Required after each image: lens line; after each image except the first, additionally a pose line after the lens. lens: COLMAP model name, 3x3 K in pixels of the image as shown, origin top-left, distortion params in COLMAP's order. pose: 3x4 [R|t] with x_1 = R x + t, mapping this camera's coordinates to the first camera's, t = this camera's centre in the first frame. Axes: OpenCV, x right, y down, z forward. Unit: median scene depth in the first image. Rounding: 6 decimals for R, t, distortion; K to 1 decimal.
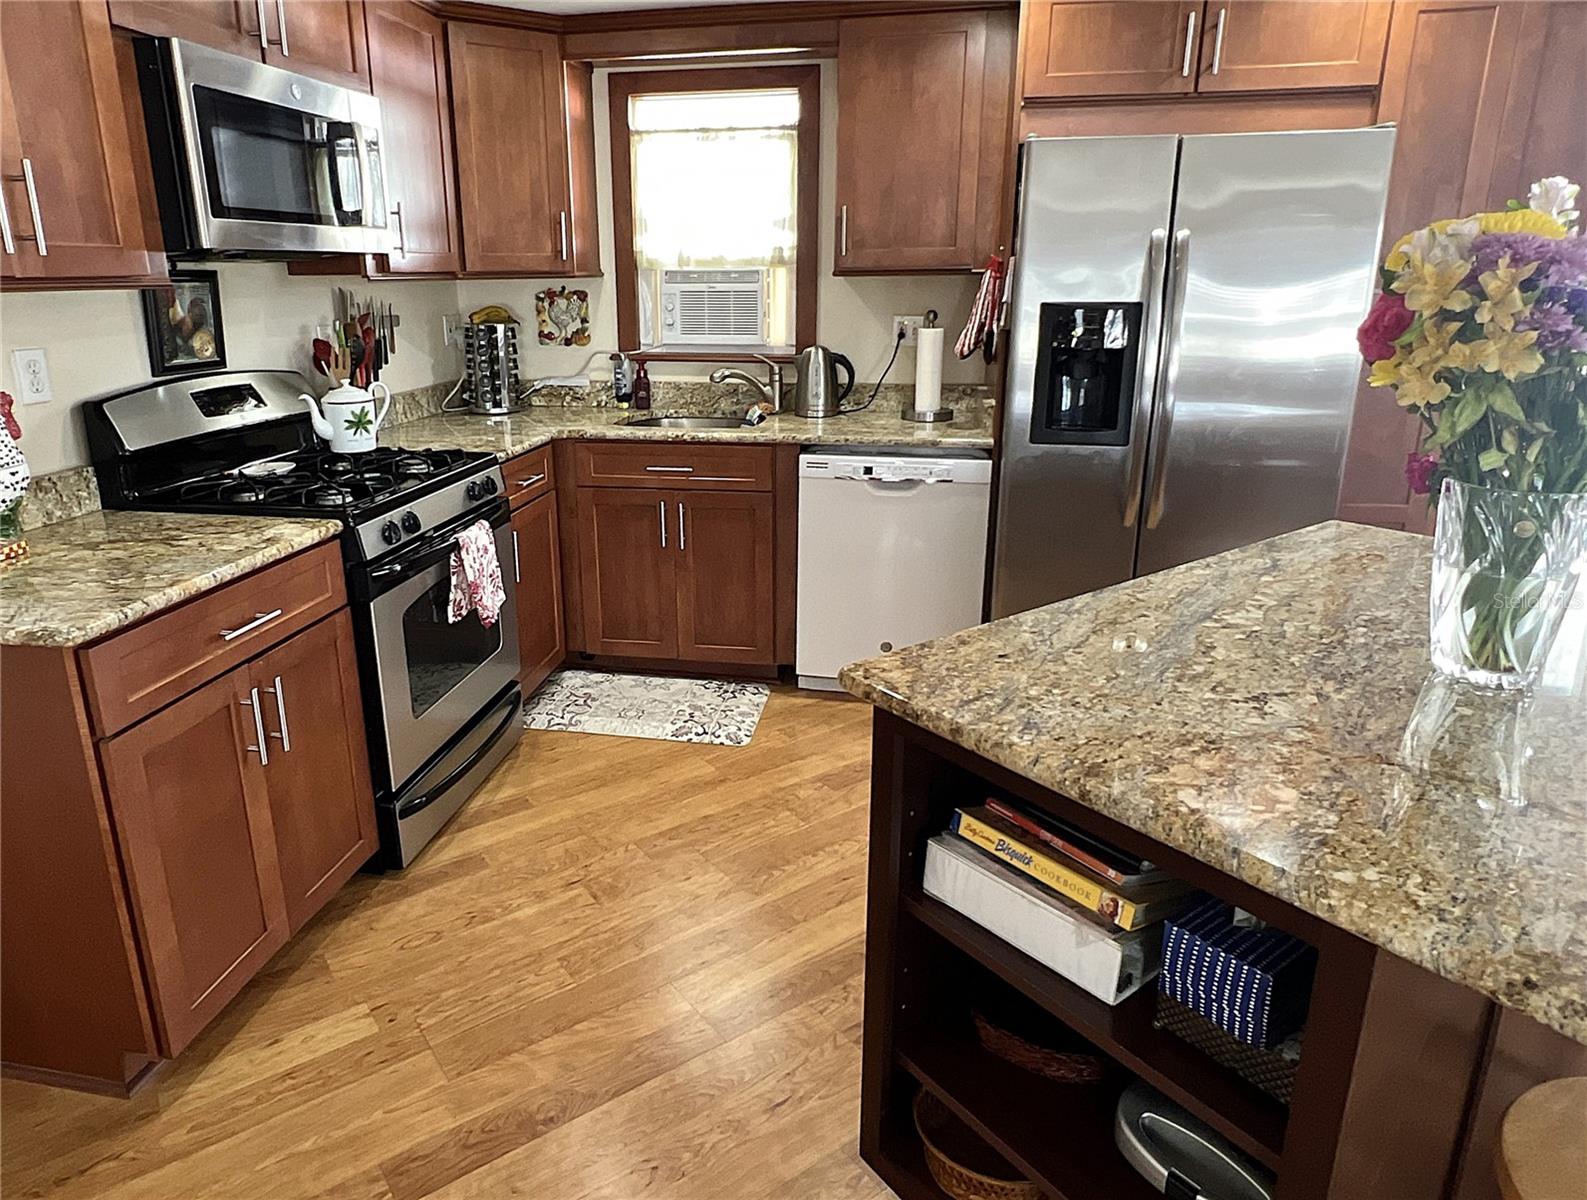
lens RADIAL K [[997.4, 0, 730.3], [0, 997.4, 557.6], [0, 0, 1]] dist [0.003923, -0.000913]
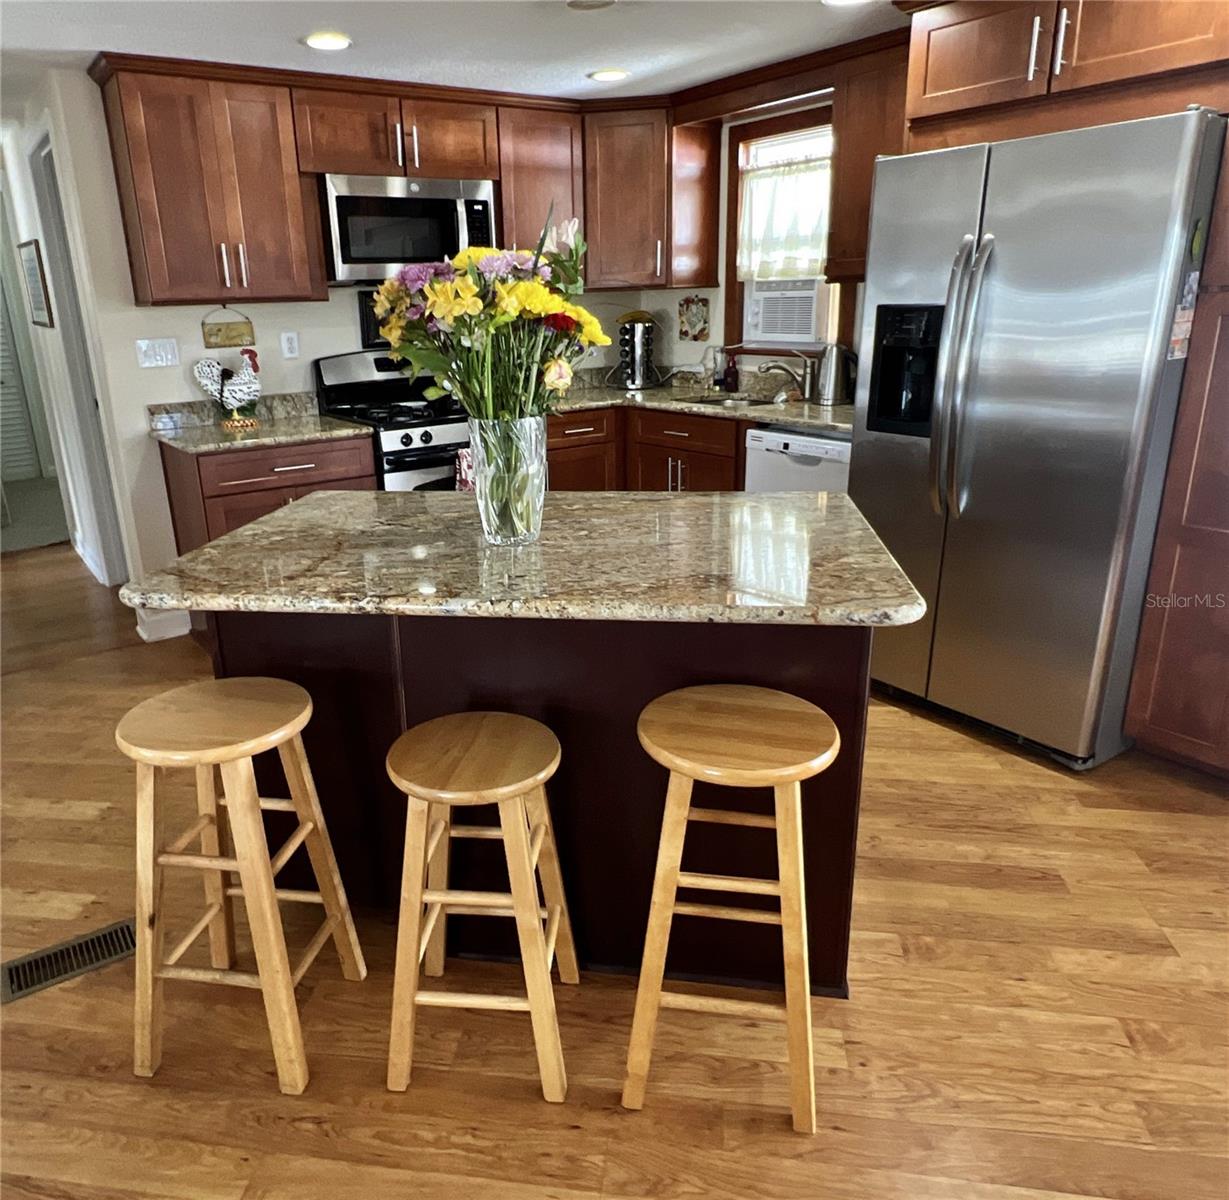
lens RADIAL K [[927.9, 0, 554.8], [0, 927.9, 598.1], [0, 0, 1]] dist [0.004978, -0.000260]
pose [[0.716390, 0.203142, -0.667472, 0.762673], [-0.169007, 0.978709, 0.116472, 0.010568], [0.676921, 0.029368, 0.735470, -0.020886]]
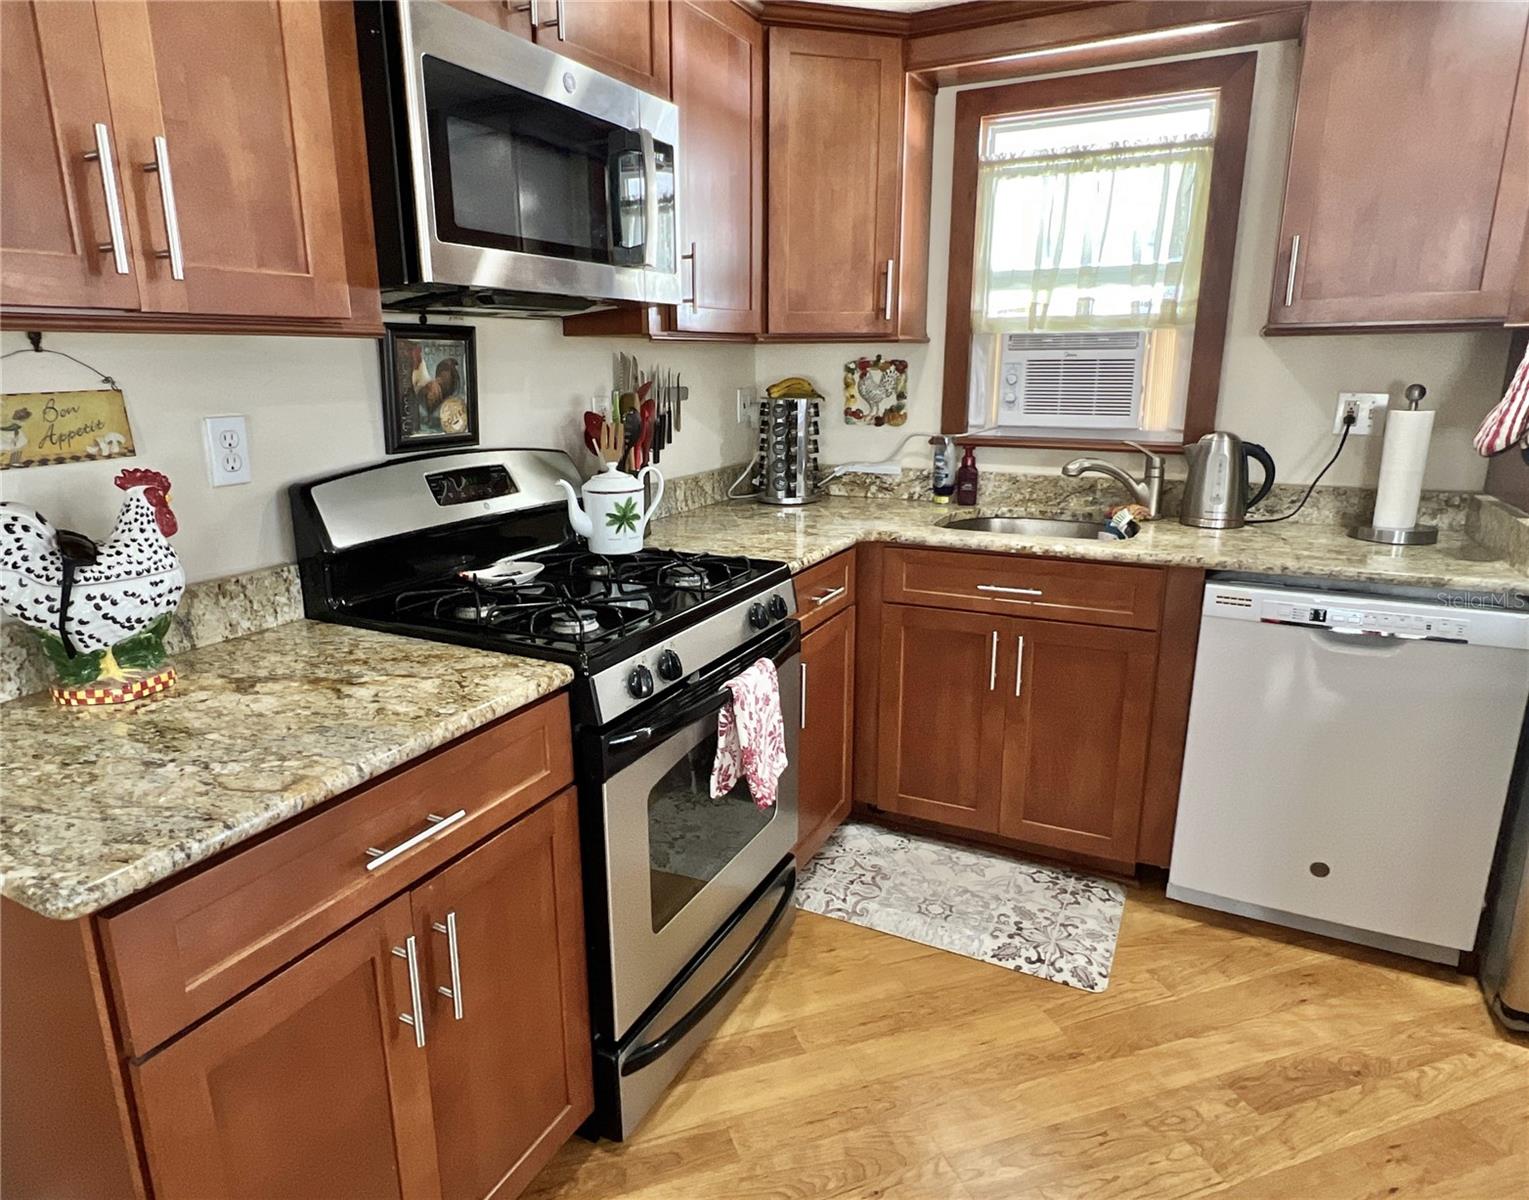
lens RADIAL K [[930.1, 0, 720.8], [0, 930.1, 596.3], [0, 0, 1]] dist [0.000636, -0.000933]
pose [[0.957319, 0.069660, -0.280514, -0.078701], [-0.077866, 0.996798, -0.018201, -0.059043], [0.278348, 0.039266, 0.959677, 0.286574]]
